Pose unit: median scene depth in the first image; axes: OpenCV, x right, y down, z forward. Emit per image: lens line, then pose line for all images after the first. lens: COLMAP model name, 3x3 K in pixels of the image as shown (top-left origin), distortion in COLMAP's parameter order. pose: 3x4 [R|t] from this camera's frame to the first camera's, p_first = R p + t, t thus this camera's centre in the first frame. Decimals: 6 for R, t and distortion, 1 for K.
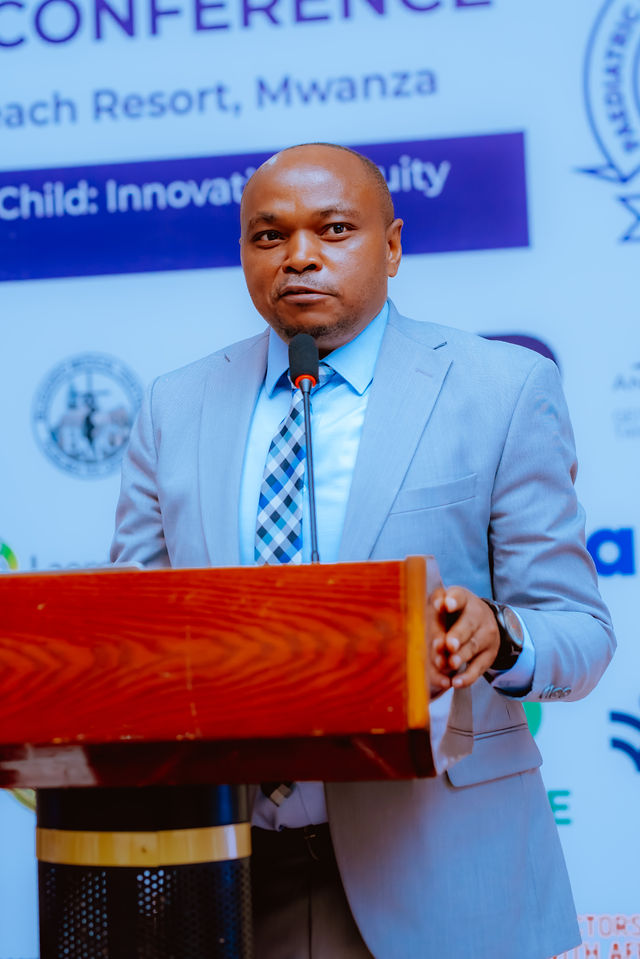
lens RADIAL K [[2817.1, 0, 287.1], [0, 2817.1, 409.2], [0, 0, 1]] dist [0.040441, -1.139343]
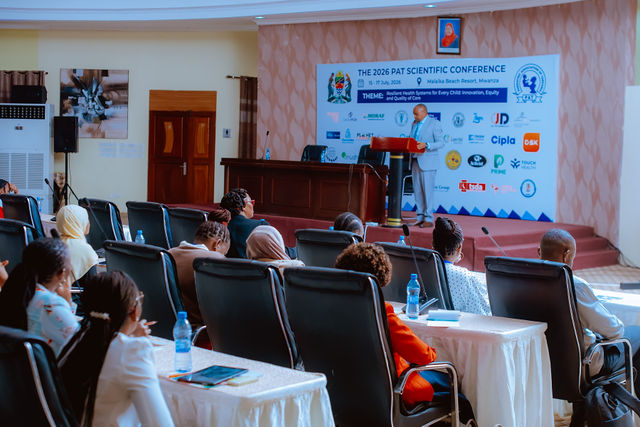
lens RADIAL K [[1036.9, 0, 349.6], [0, 1036.9, 213.9], [0, 0, 1]] dist [-0.141661, 0.086026]
pose [[0.891339, 0.095308, -0.443206, 1.004848], [-0.037768, 0.989864, 0.136906, -0.127018], [0.451761, -0.105291, 0.885904, -1.810531]]
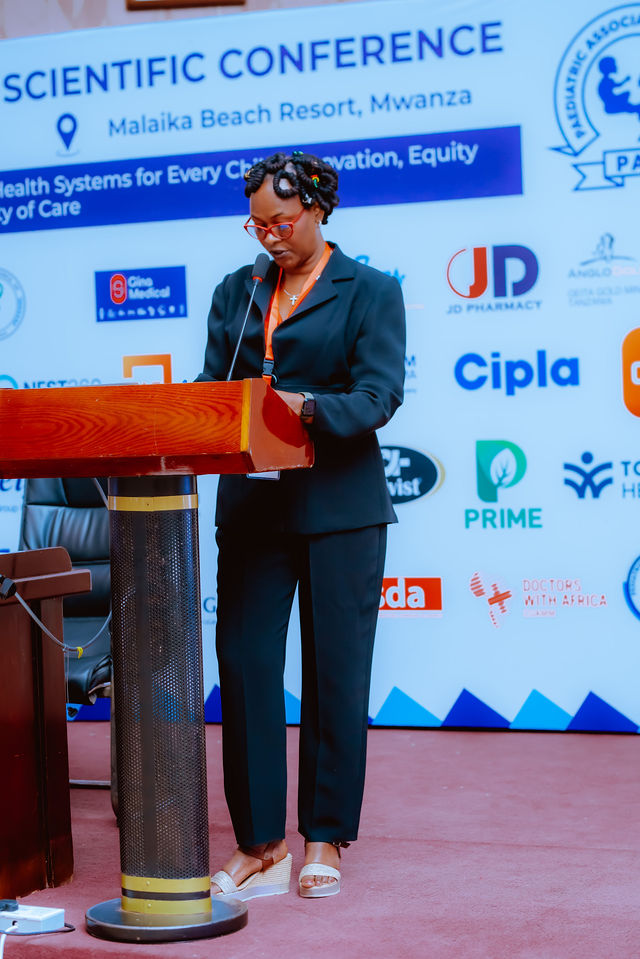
lens RADIAL K [[2240.2, 0, 318.2], [0, 2240.2, 501.5], [0, 0, 1]] dist [0.011444, -0.359174]
pose [[0.986175, 0.009733, -0.165419, 0.188505], [0.008793, 0.993794, 0.110892, -0.023620], [0.165472, -0.110814, 0.979969, -0.374070]]
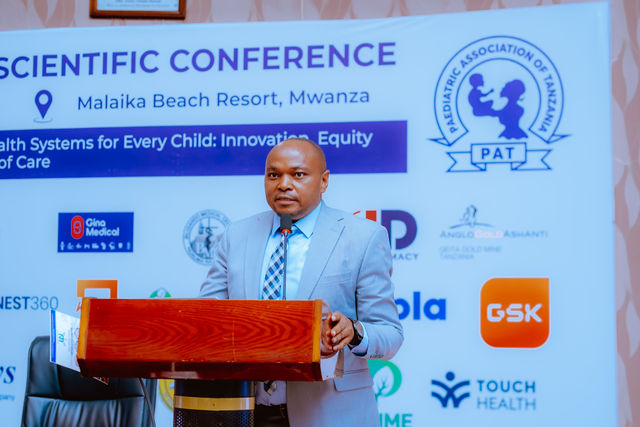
lens RADIAL K [[1524.9, 0, 303.4], [0, 1524.9, 204.3], [0, 0, 1]] dist [-0.003321, -0.289091]
pose [[0.998725, 0.048453, -0.014192, 0.021868], [-0.048714, 0.998638, -0.018679, -0.005143], [0.013267, 0.019347, 0.999725, -0.217591]]
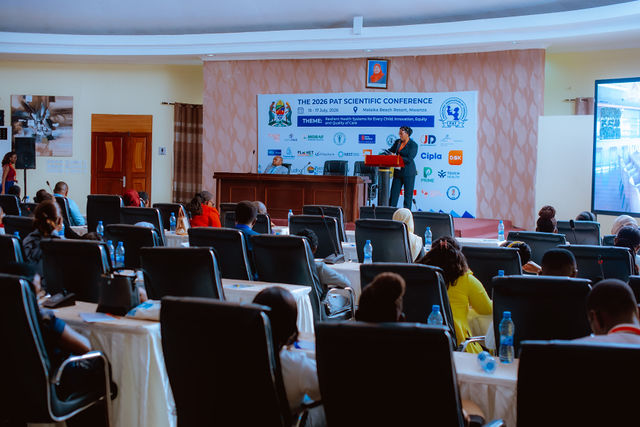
lens RADIAL K [[932.8, 0, 320.0], [0, 932.8, 213.5], [0, 0, 1]] dist [-0.143934, 0.115090]
pose [[0.979833, 0.070517, -0.186963, 0.333784], [-0.048604, 0.991668, 0.119303, -0.128230], [0.193818, -0.107810, 0.975096, -2.430127]]
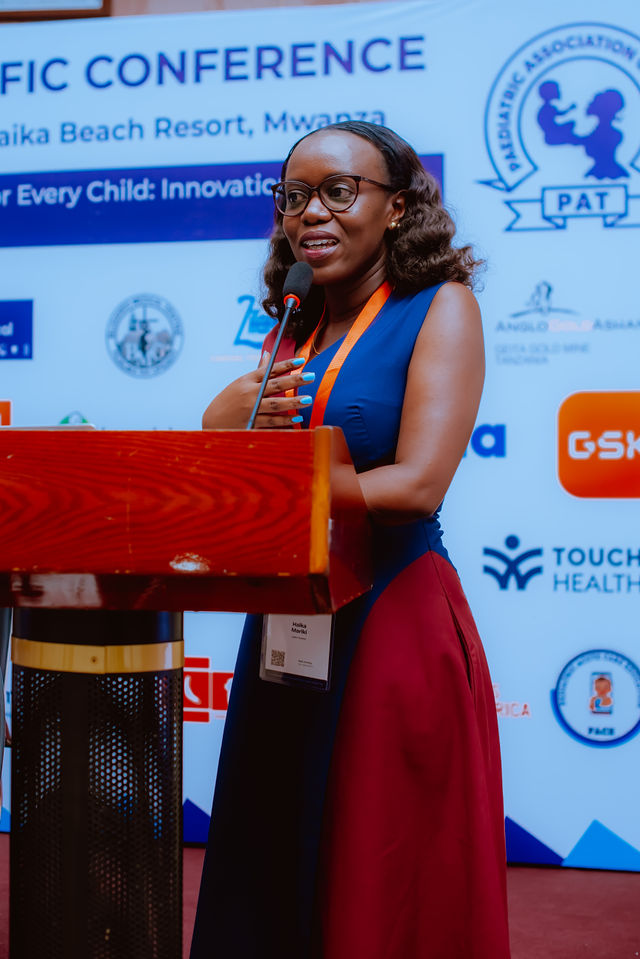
lens RADIAL K [[1616.1, 0, 301.2], [0, 1616.1, 414.2], [0, 0, 1]] dist [-0.142149, 0.042406]
pose [[0.999177, 0.040476, -0.002790, 0.017505], [-0.040354, 0.998567, 0.035159, 0.010757], [0.004209, -0.035017, 0.999378, 0.149989]]
